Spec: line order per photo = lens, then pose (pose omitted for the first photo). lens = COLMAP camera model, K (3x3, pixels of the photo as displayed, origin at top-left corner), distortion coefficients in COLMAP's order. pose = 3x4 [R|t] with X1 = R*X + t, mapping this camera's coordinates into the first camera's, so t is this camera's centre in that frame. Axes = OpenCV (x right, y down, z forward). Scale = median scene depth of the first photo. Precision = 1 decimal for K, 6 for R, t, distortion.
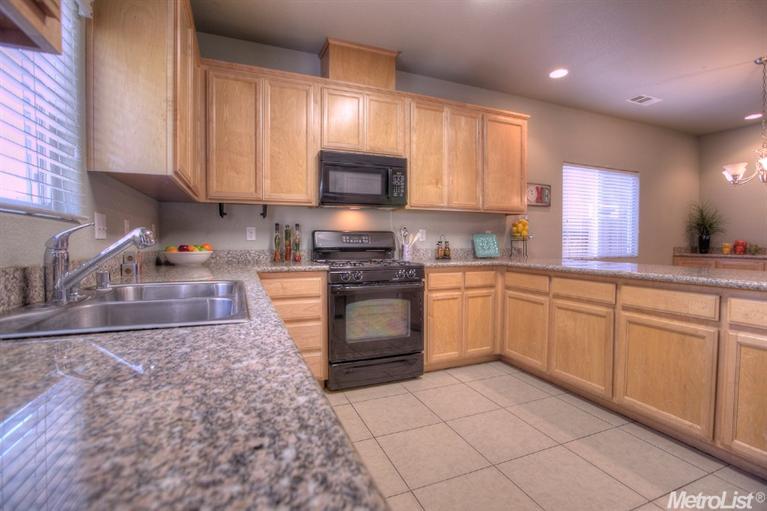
lens RADIAL K [[352.4, 0, 380.9], [0, 352.4, 252.9], [0, 0, 1]] dist [-0.052320, 0.019040]
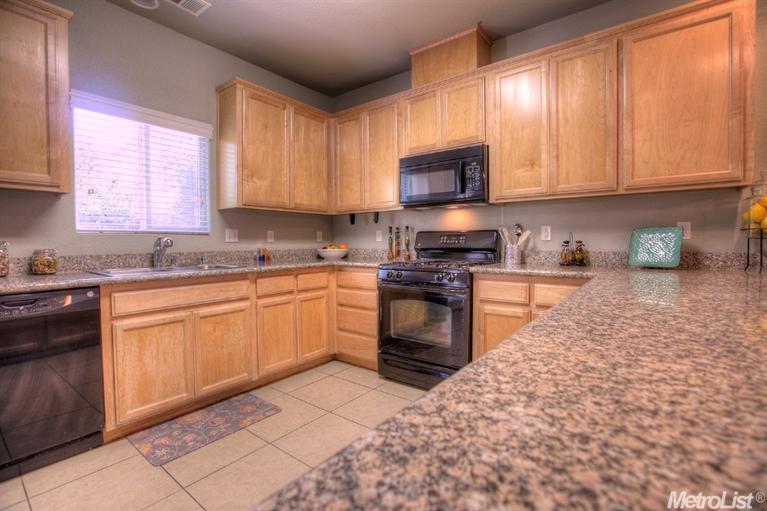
lens RADIAL K [[352.4, 0, 380.9], [0, 352.4, 252.9], [0, 0, 1]] dist [-0.052320, 0.019040]
pose [[0.502175, 0.023017, -0.864460, 0.700807], [-0.021025, 0.999675, 0.014404, -0.012210], [0.864510, 0.010942, 0.502496, 0.369603]]
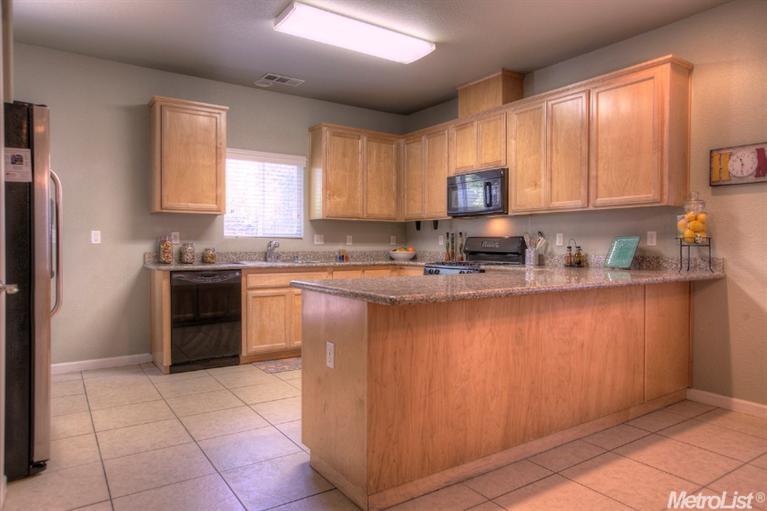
lens RADIAL K [[492.2, 0, 382.3], [0, 492.2, 252.3], [0, 0, 1]] dist [-0.051648, 0.071228]
pose [[0.212745, 0.015015, -0.976992, 1.478292], [-0.034594, 0.999371, 0.007826, -0.013100], [0.976495, 0.032133, 0.213130, 0.343689]]
